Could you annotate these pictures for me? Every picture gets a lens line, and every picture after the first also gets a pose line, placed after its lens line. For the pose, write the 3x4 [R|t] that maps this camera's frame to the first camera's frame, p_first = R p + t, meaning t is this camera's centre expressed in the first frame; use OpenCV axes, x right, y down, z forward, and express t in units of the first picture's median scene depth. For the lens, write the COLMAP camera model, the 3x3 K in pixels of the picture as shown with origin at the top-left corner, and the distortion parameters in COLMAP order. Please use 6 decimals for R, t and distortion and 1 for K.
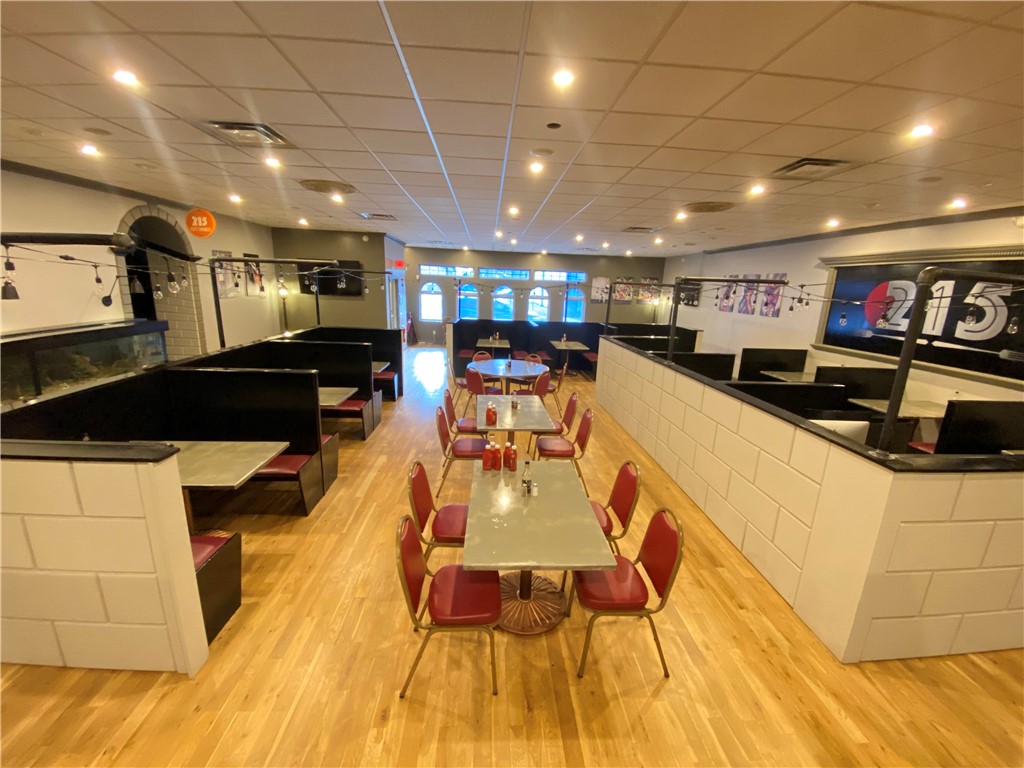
lens RADIAL K [[415.0, 0, 515.7], [0, 415.0, 384.4], [0, 0, 1]] dist [-0.003548, -0.000533]
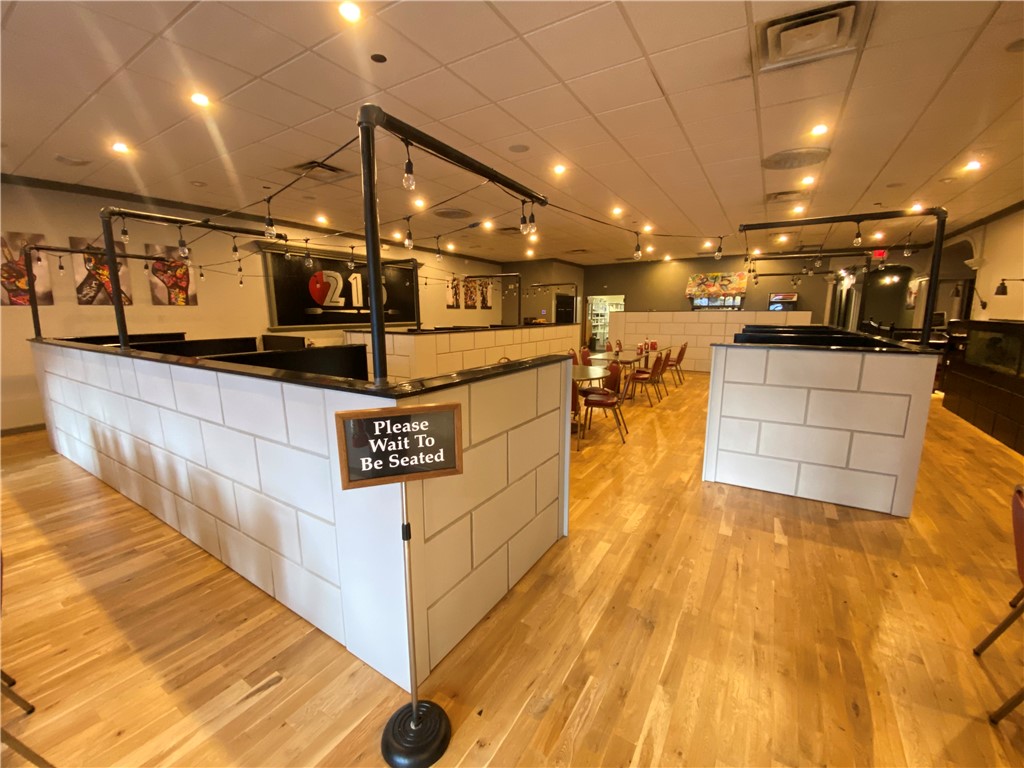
lens RADIAL K [[415.0, 0, 512.9], [0, 415.0, 387.2], [0, 0, 1]] dist [-0.003548, -0.000533]
pose [[-0.811500, -0.143156, 0.566546, -0.374271], [0.105859, 0.917472, 0.383457, -0.309786], [-0.574684, 0.371149, -0.729374, 1.549952]]
